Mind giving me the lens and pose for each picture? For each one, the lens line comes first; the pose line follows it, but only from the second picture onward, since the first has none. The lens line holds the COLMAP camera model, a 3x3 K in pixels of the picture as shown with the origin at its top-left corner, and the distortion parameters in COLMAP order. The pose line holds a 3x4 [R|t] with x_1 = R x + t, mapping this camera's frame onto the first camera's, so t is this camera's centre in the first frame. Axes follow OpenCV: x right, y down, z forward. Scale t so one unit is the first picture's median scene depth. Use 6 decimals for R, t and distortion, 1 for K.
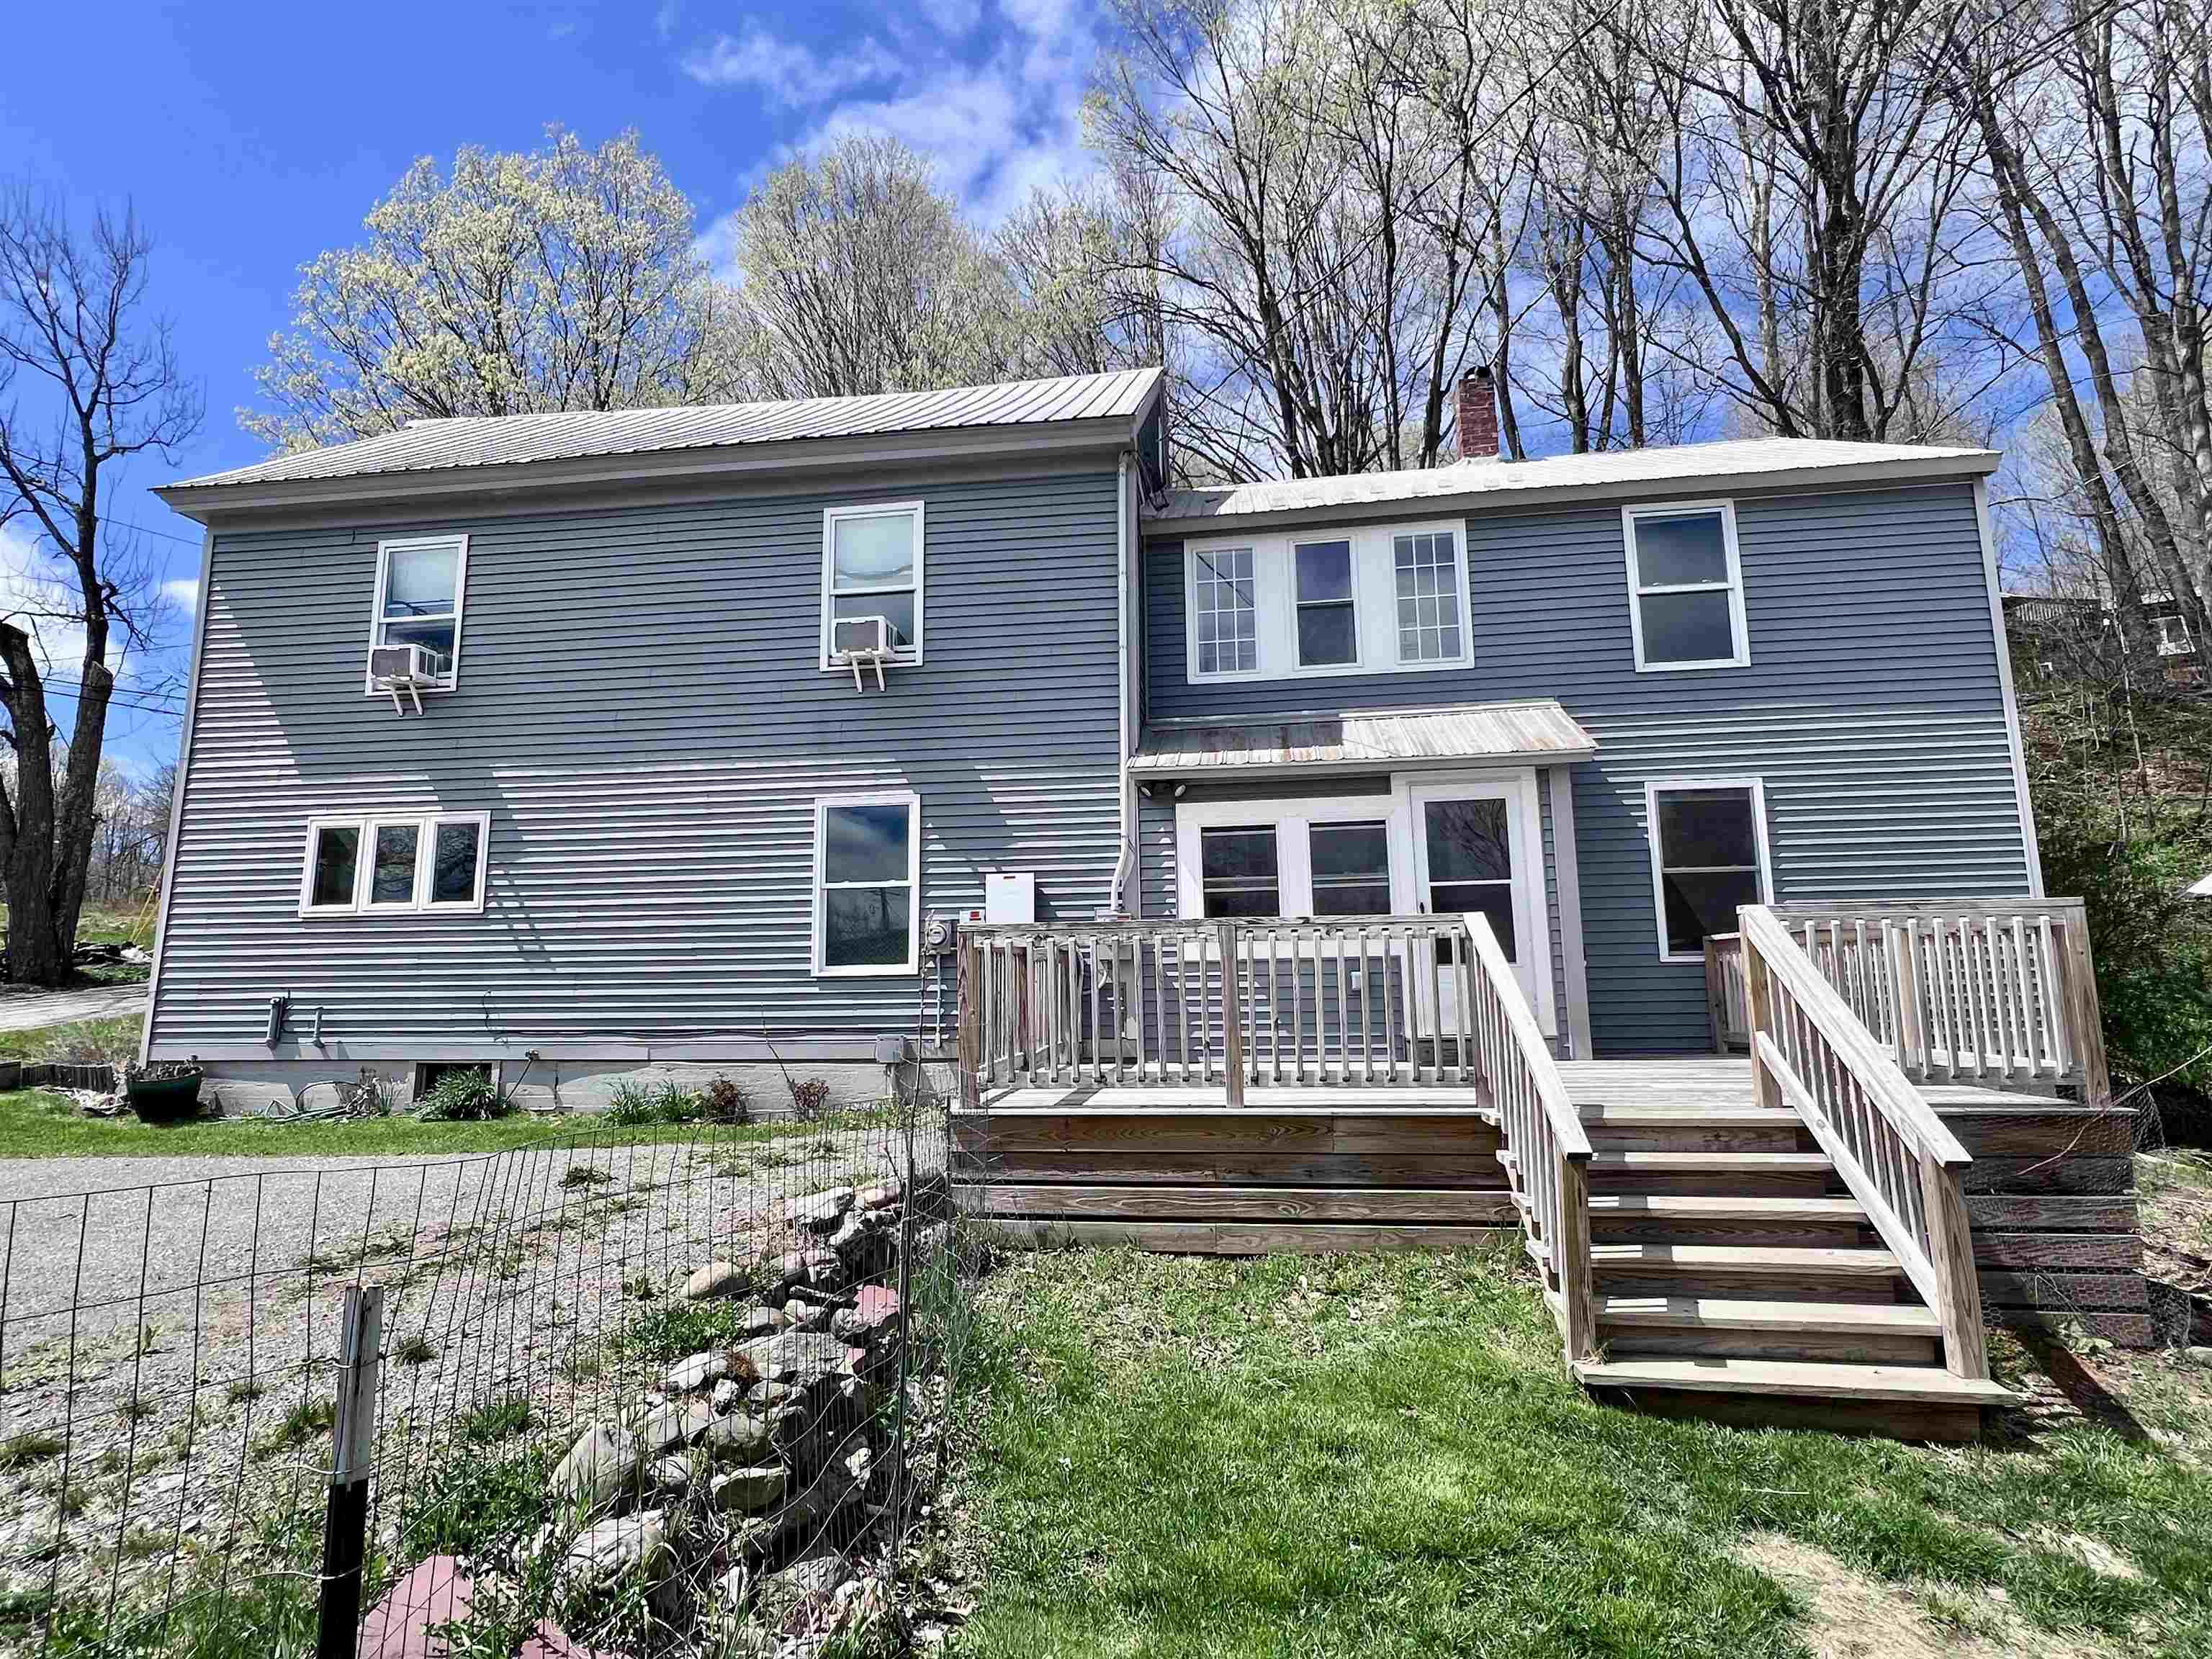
lens RADIAL K [[1110.7, 0, 1092.6], [0, 1110.7, 832.7], [0, 0, 1]] dist [0.002103, -0.001674]
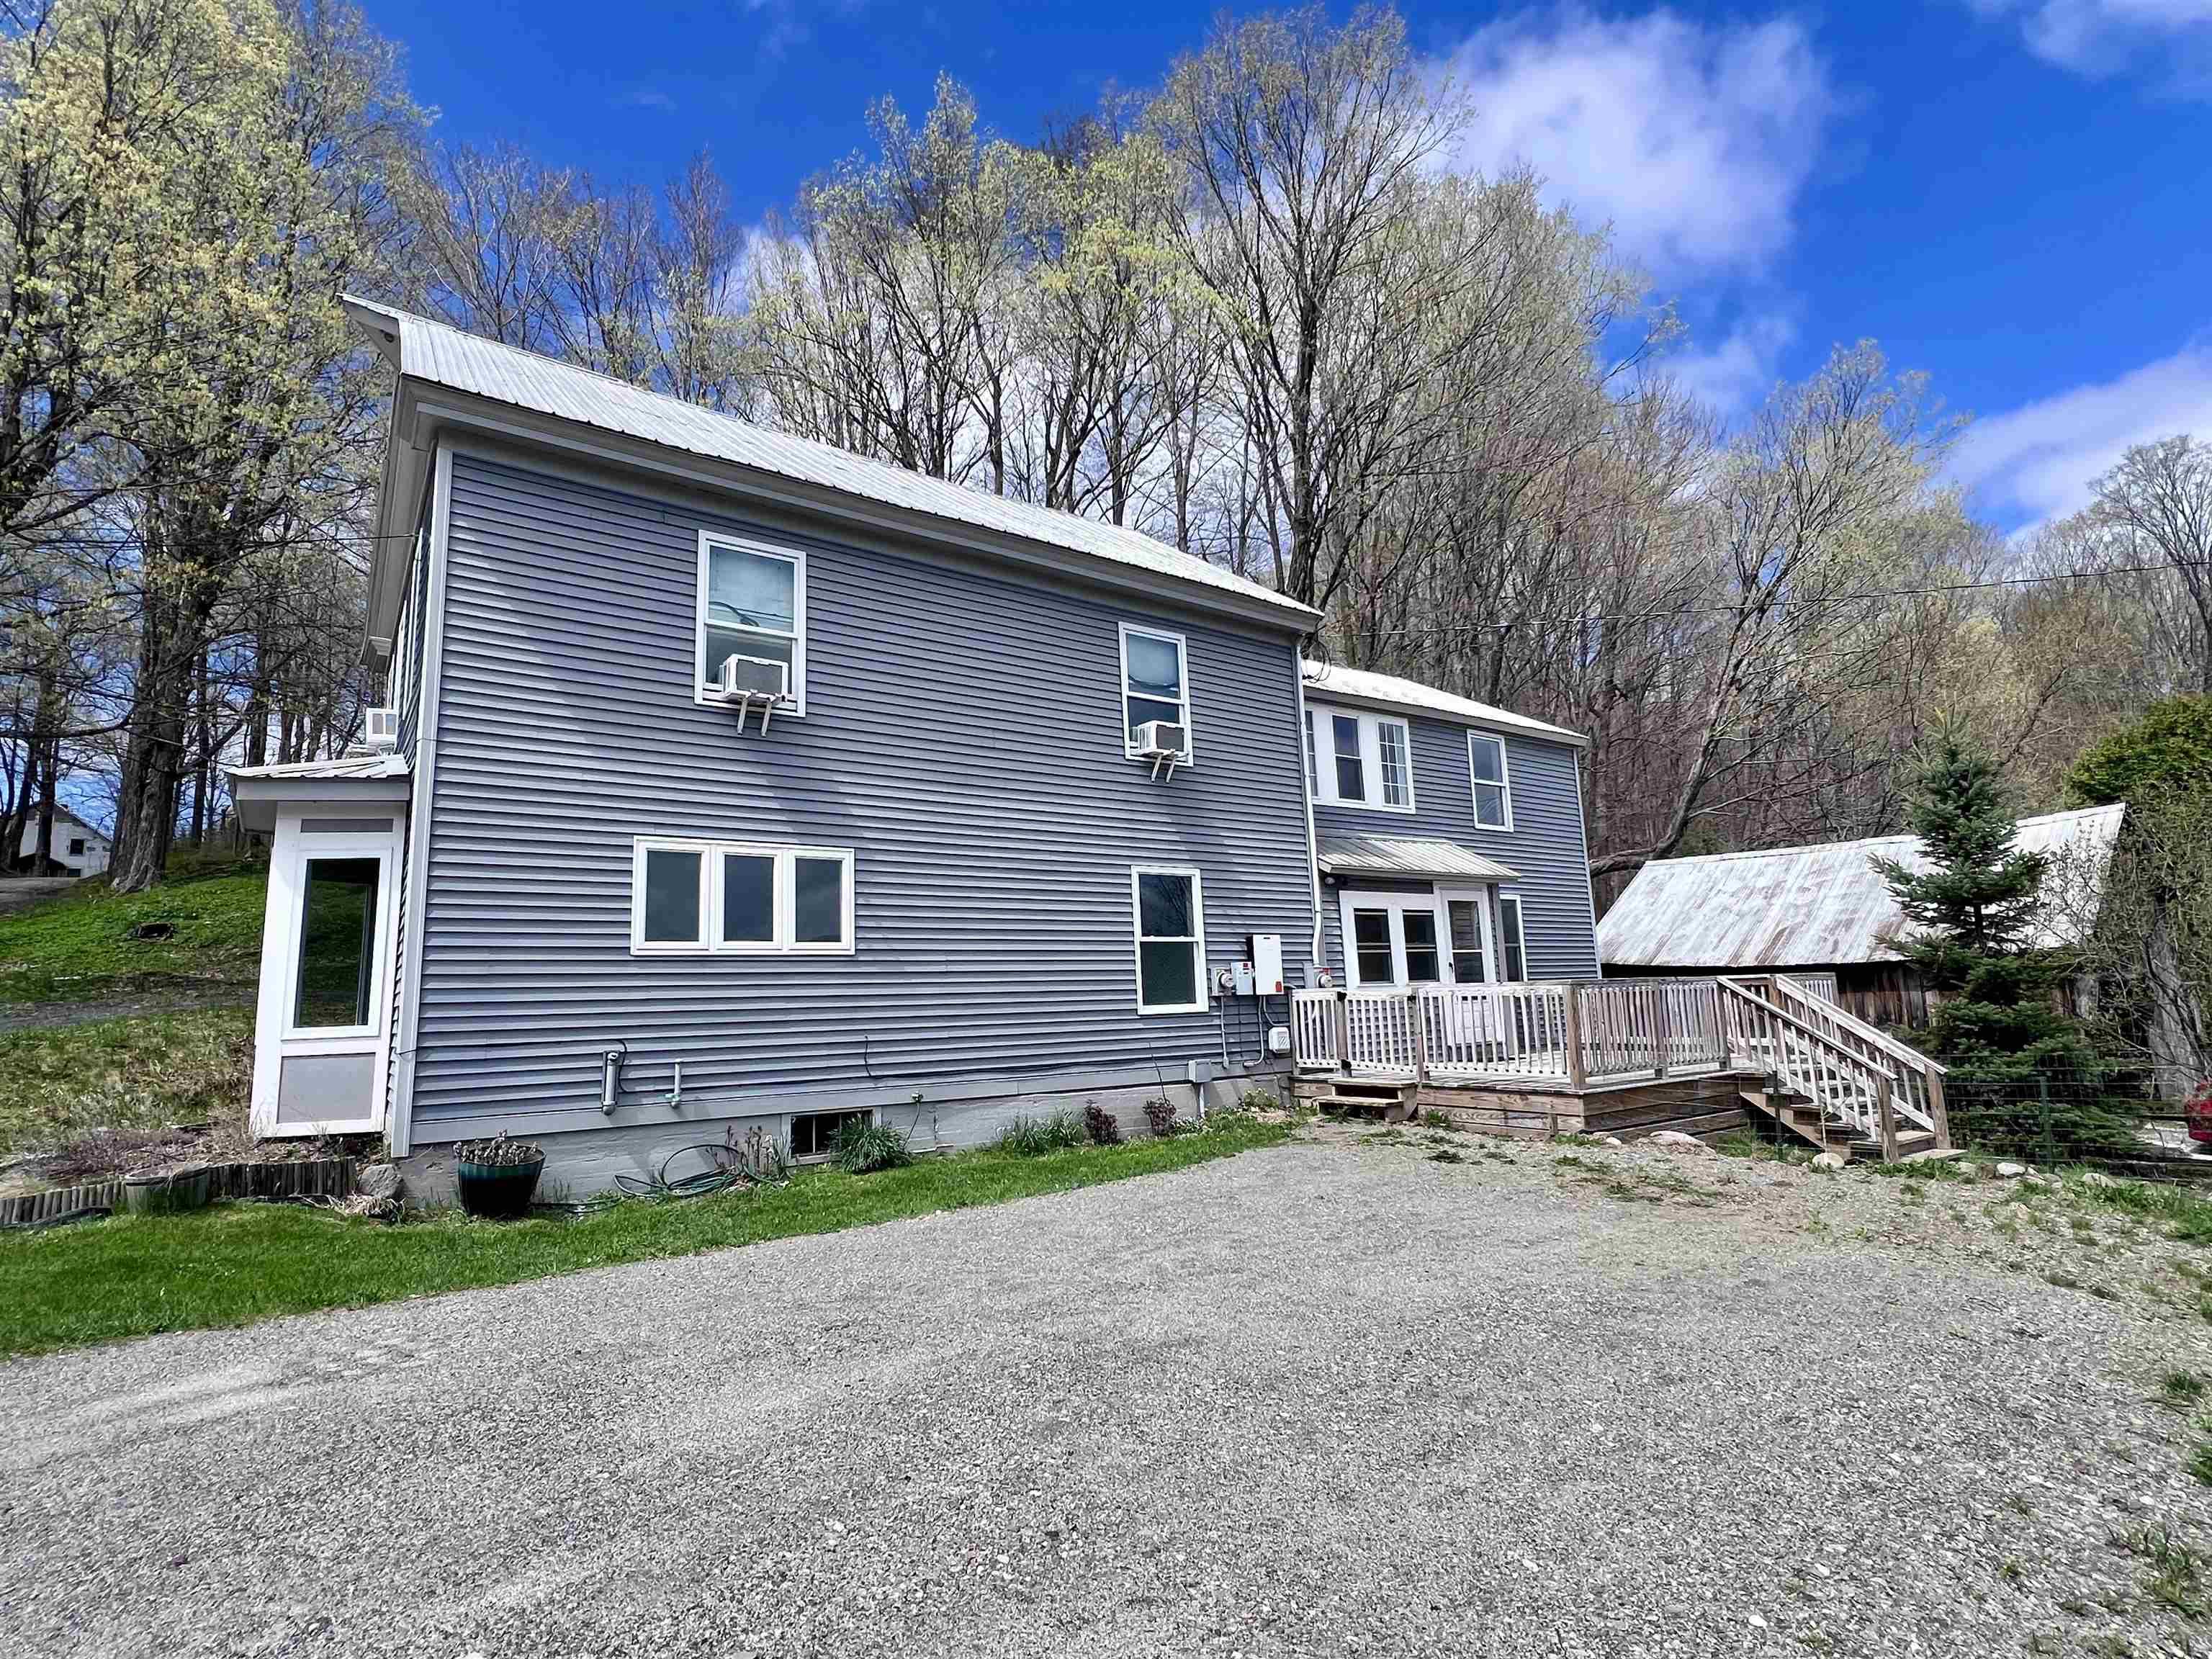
lens RADIAL K [[1110.7, 0, 1096.6], [0, 1110.7, 822.4], [0, 0, 1]] dist [0.002103, -0.001674]
pose [[0.726222, 0.102676, 0.679749, -1.108433], [-0.072441, 0.994708, -0.072858, 0.013143], [-0.683633, 0.003669, 0.729817, 0.153027]]
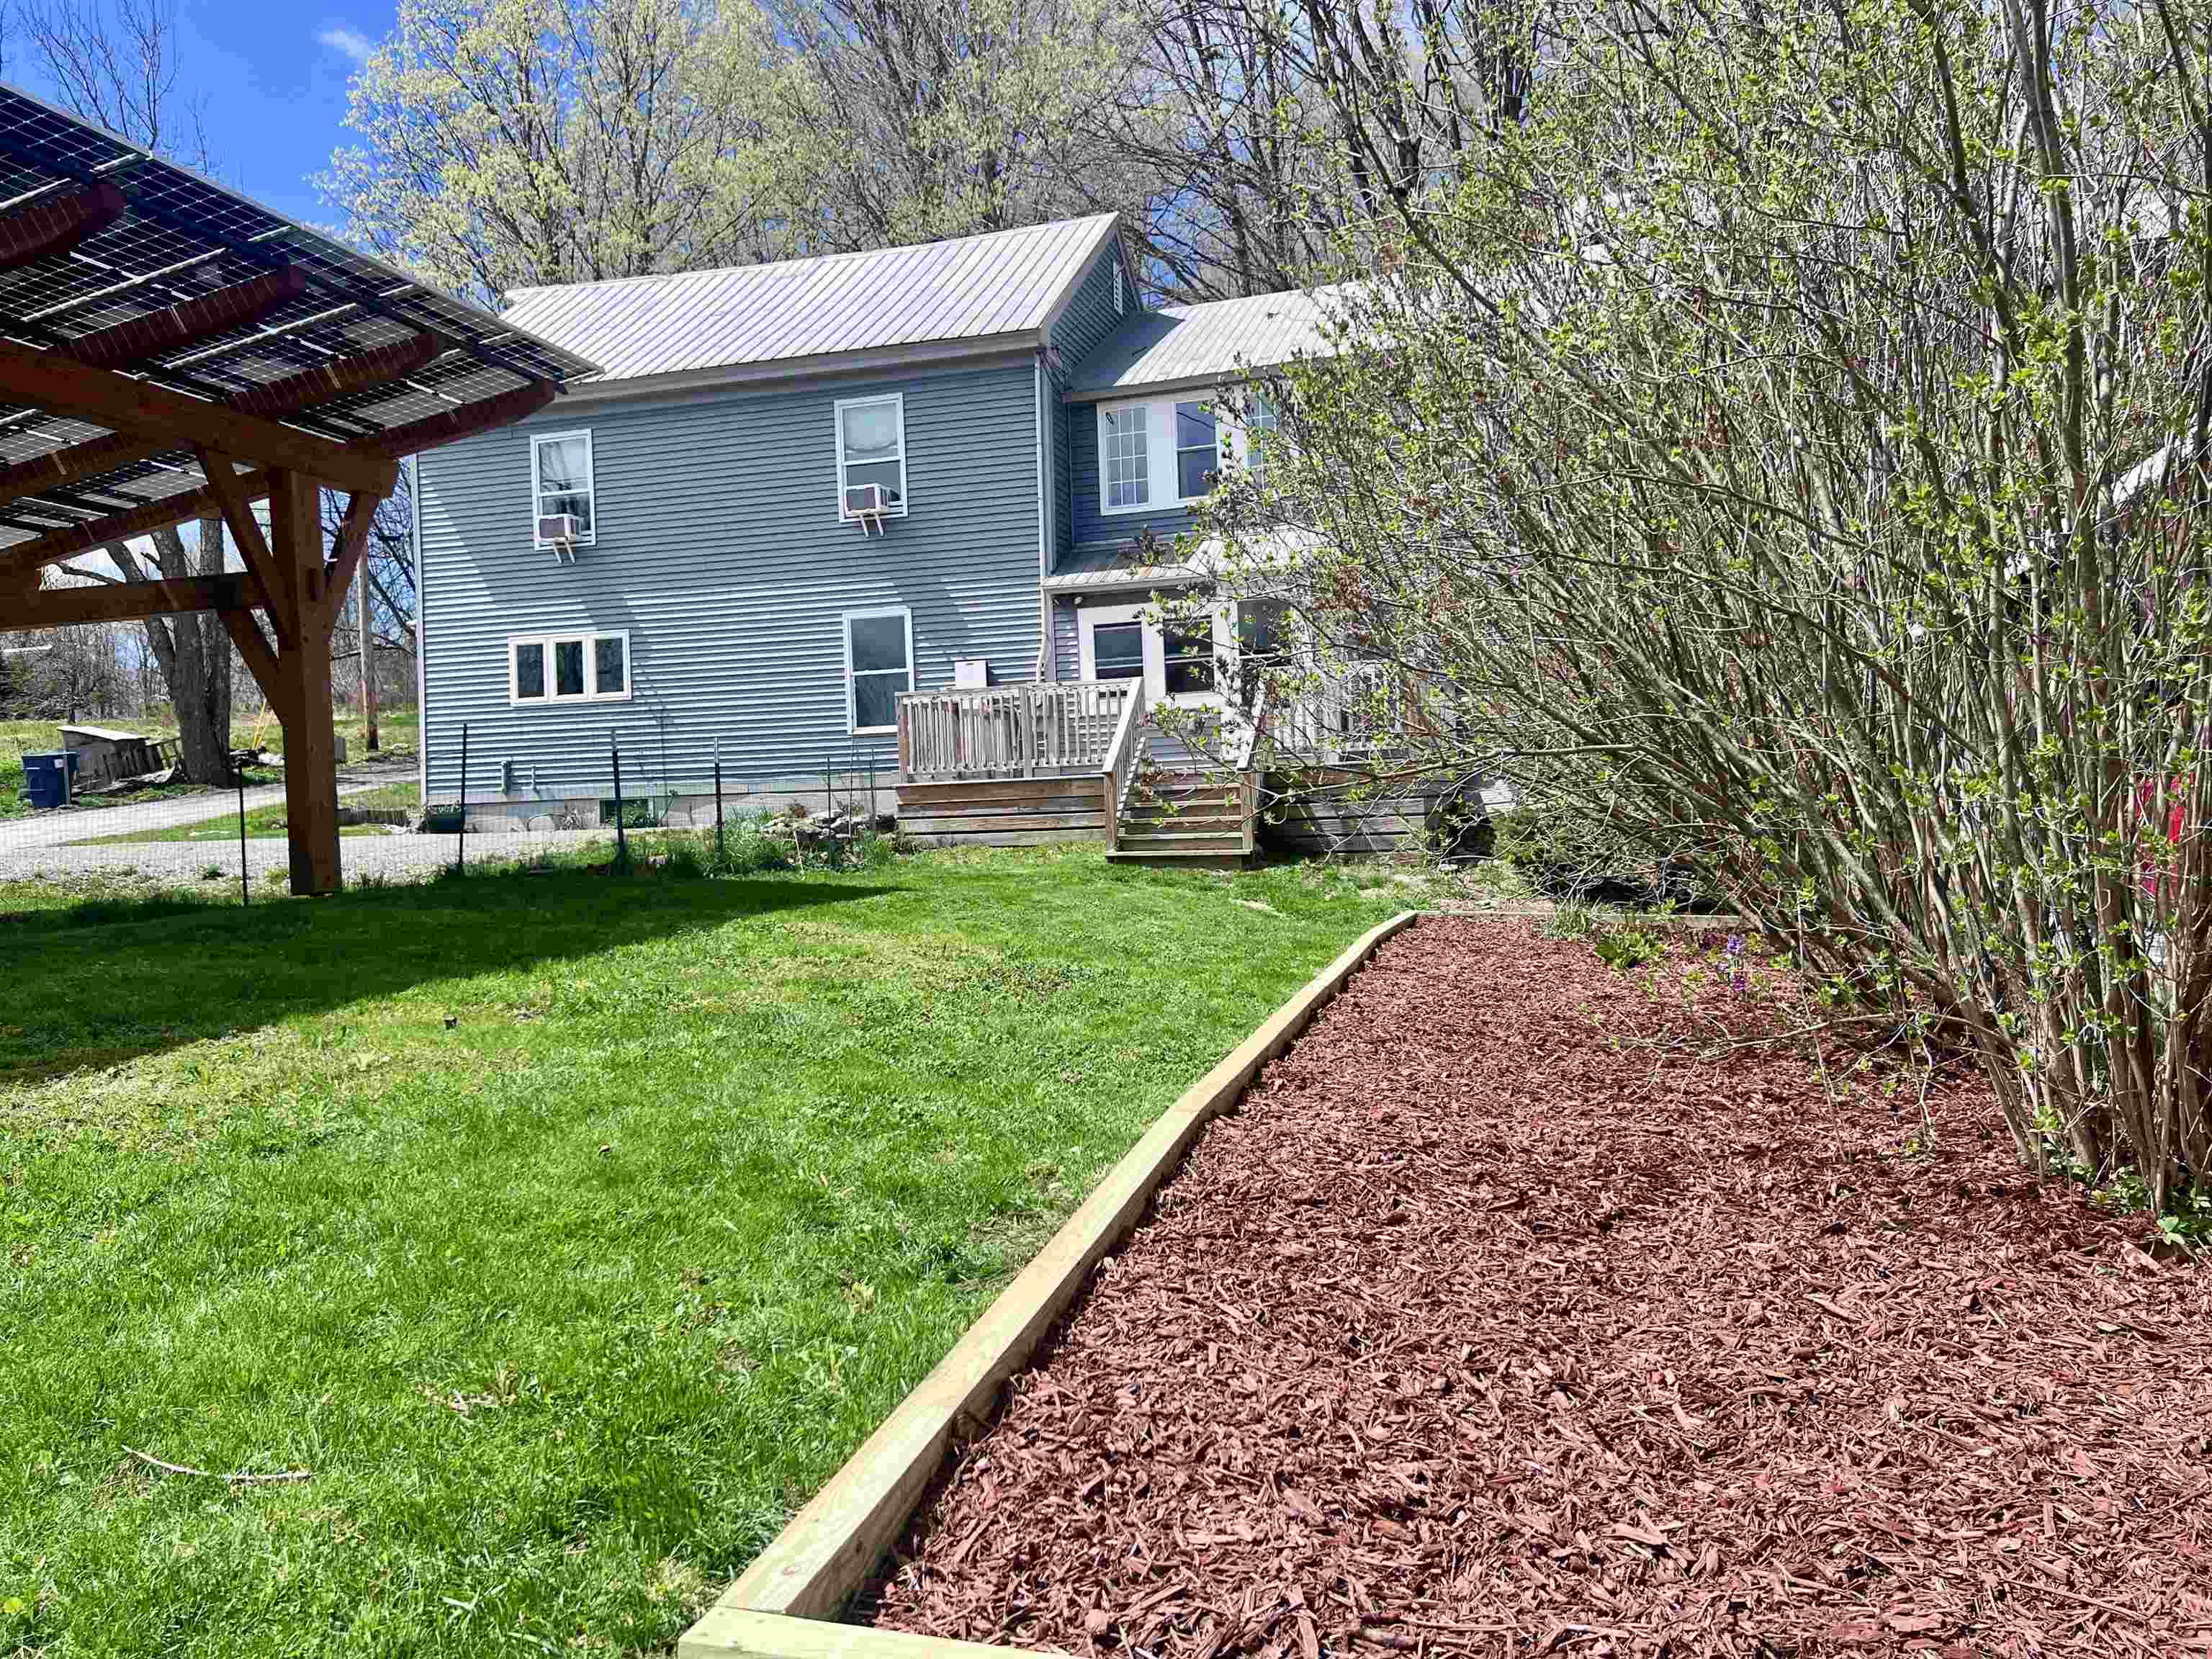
lens RADIAL K [[1621.5, 0, 1104.1], [0, 1621.5, 851.4], [0, 0, 1]] dist [0.052805, -0.036745]
pose [[0.988551, -0.020590, -0.149475, 0.408464], [0.045293, 0.985453, 0.163802, -0.057716], [0.143928, -0.168697, 0.975103, -1.098768]]
